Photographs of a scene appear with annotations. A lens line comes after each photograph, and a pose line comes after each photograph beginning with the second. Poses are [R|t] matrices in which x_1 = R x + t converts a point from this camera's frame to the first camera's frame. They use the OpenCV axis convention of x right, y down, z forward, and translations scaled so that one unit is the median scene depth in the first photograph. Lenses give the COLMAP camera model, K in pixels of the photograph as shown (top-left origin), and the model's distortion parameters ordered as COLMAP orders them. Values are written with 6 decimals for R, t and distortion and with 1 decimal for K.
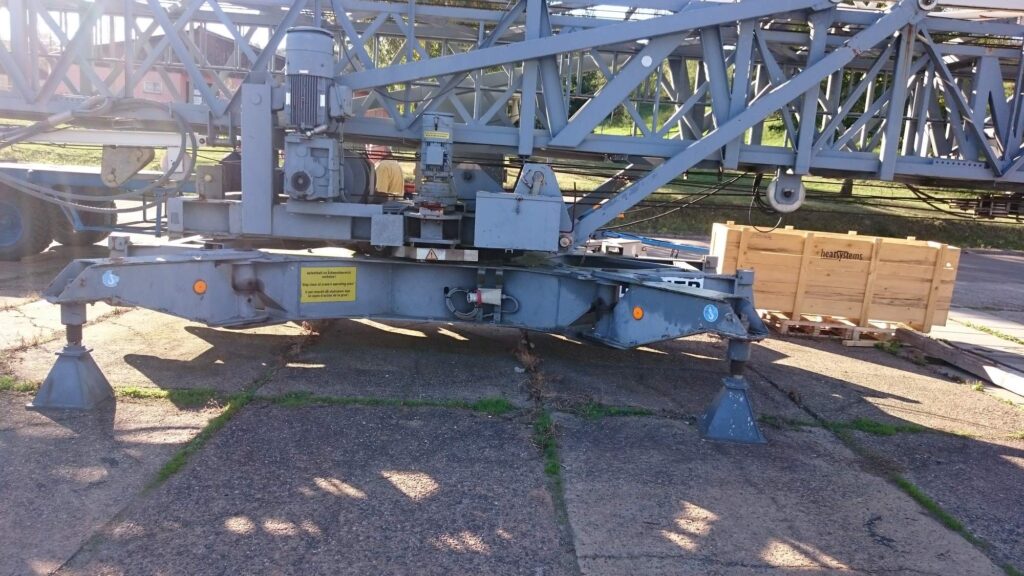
lens RADIAL K [[748.4, 0, 512.0], [0, 748.4, 288.0], [0, 0, 1]] dist [0.002359, -0.004996]
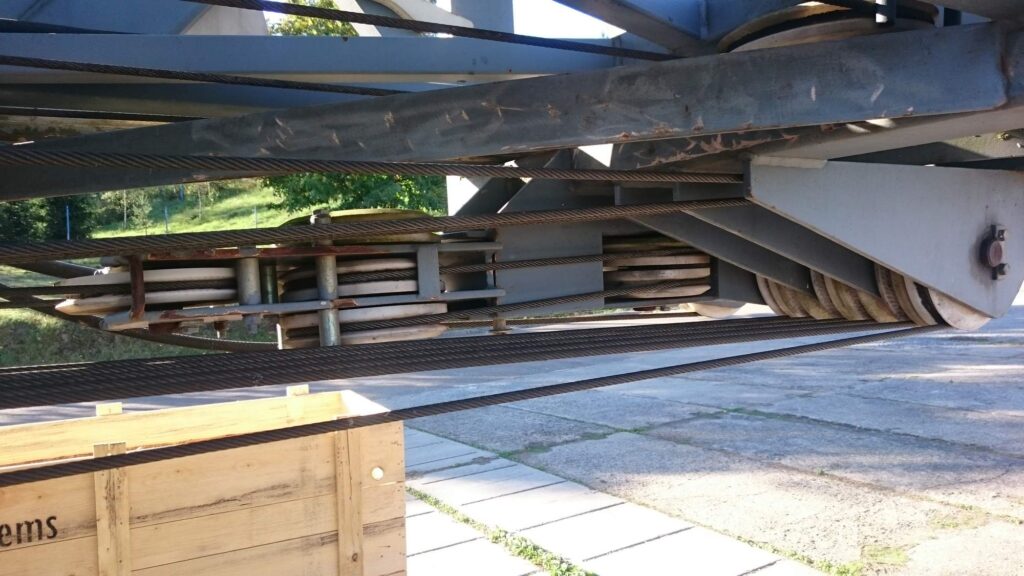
lens RADIAL K [[748.4, 0, 512.0], [0, 748.4, 288.0], [0, 0, 1]] dist [0.002359, -0.004996]
pose [[0.851938, -0.128243, 0.507696, 0.481924], [0.192056, 0.978505, -0.075110, -0.072953], [-0.487151, 0.161495, 0.858256, 0.689654]]
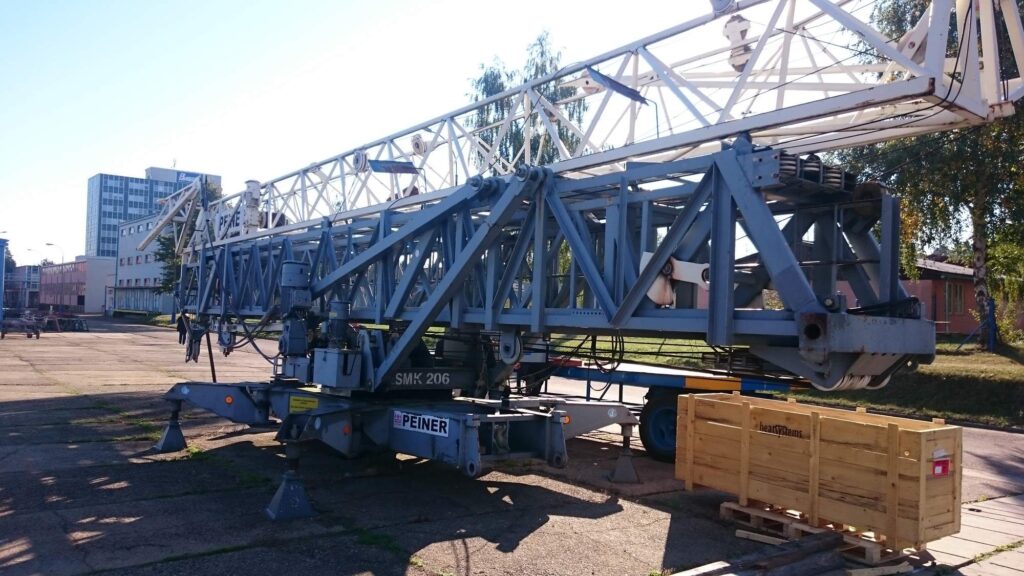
lens RADIAL K [[748.4, 0, 512.0], [0, 748.4, 288.0], [0, 0, 1]] dist [0.002359, -0.004996]
pose [[0.594798, -0.087648, -0.799083, 0.947243], [-0.128883, 0.970782, -0.202415, 0.009413], [0.793476, 0.223384, 0.566123, 0.254496]]
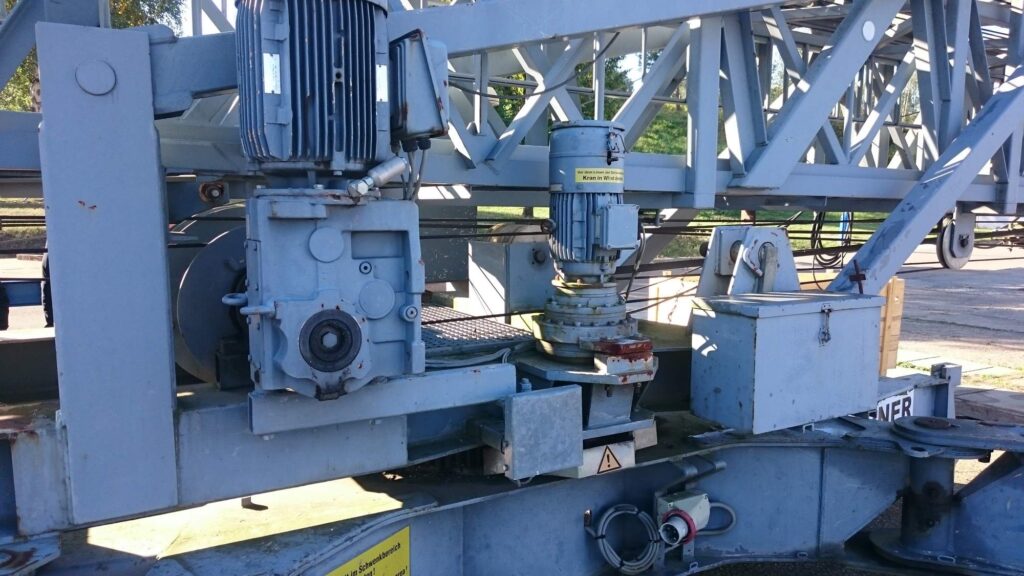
lens RADIAL K [[748.4, 0, 512.0], [0, 748.4, 288.0], [0, 0, 1]] dist [0.002359, -0.004996]
pose [[0.868621, -0.110747, 0.482942, -0.234647], [0.129180, 0.991609, -0.004949, -0.098317], [-0.478341, 0.066685, 0.875638, 0.443594]]
